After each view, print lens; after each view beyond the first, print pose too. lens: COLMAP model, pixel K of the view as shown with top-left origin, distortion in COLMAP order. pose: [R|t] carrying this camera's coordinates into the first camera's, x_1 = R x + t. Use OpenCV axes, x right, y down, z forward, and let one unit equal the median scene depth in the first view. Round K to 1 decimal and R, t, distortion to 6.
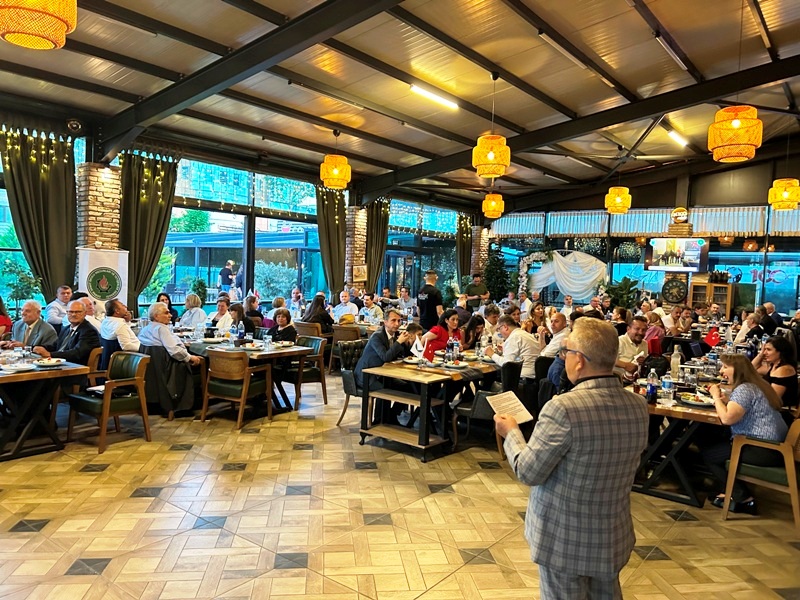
lens RADIAL K [[599.7, 0, 397.0], [0, 599.7, 301.0], [0, 0, 1]] dist [0.065499, -0.071975]
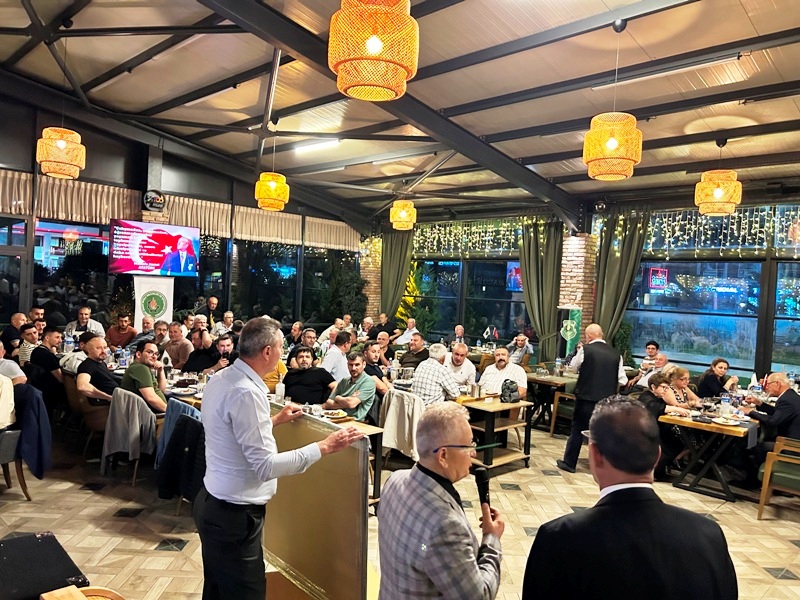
lens RADIAL K [[599.7, 0, 398.3], [0, 599.7, 297.0], [0, 0, 1]] dist [0.065499, -0.071975]
pose [[-0.116172, -0.025955, -0.992890, 0.359318], [-0.105684, 0.994306, -0.013627, -0.027773], [0.987591, 0.103350, -0.118253, 0.277526]]
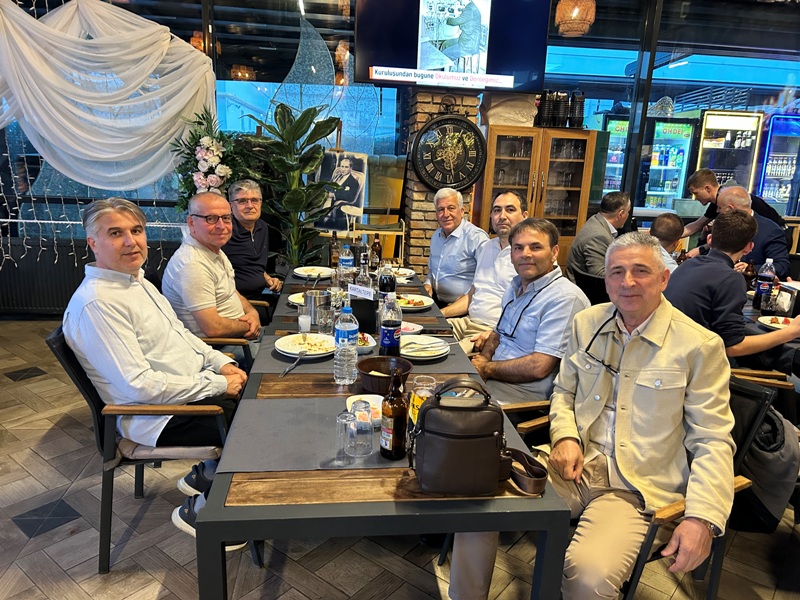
lens RADIAL K [[599.7, 0, 401.7], [0, 599.7, 298.7], [0, 0, 1]] dist [0.065499, -0.071975]
pose [[0.710781, -0.176999, 0.680780, 0.338005], [0.021251, 0.972785, 0.230731, -0.025648], [-0.703092, -0.149532, 0.695199, 1.234695]]
